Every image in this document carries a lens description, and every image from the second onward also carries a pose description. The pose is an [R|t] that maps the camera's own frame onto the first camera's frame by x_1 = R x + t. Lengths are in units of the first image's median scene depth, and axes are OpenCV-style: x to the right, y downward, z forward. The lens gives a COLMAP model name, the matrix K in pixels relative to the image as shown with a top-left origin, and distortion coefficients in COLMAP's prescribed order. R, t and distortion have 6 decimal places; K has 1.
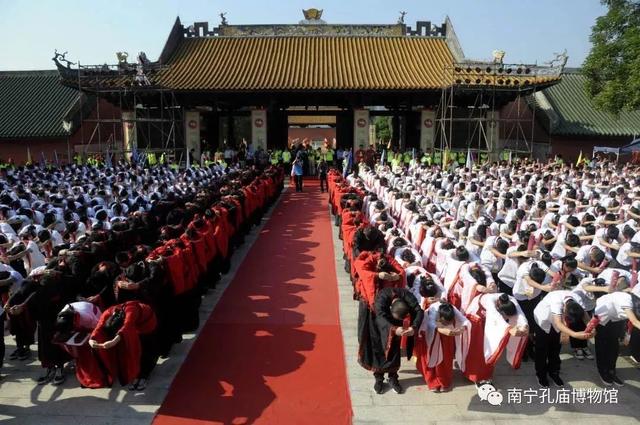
lens RADIAL K [[500.6, 0, 320.0], [0, 500.6, 212.5], [0, 0, 1]] dist [-0.162515, 0.128415]
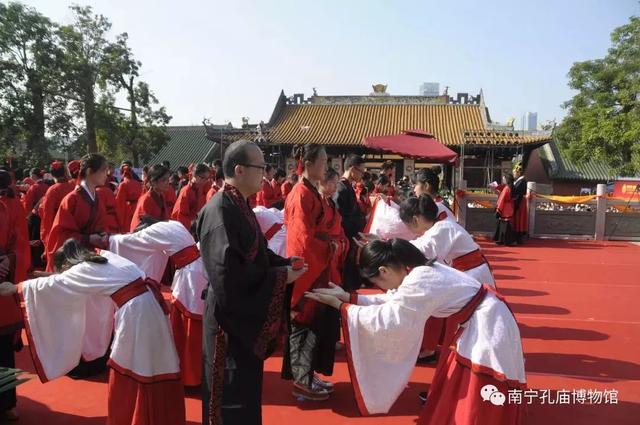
lens RADIAL K [[500.6, 0, 320.0], [0, 500.6, 212.5], [0, 0, 1]] dist [-0.162515, 0.128415]
pose [[0.984349, 0.030916, -0.173495, 0.071417], [-0.045743, 0.995572, -0.082120, 0.059839], [0.170188, 0.088771, 0.981405, -0.351002]]
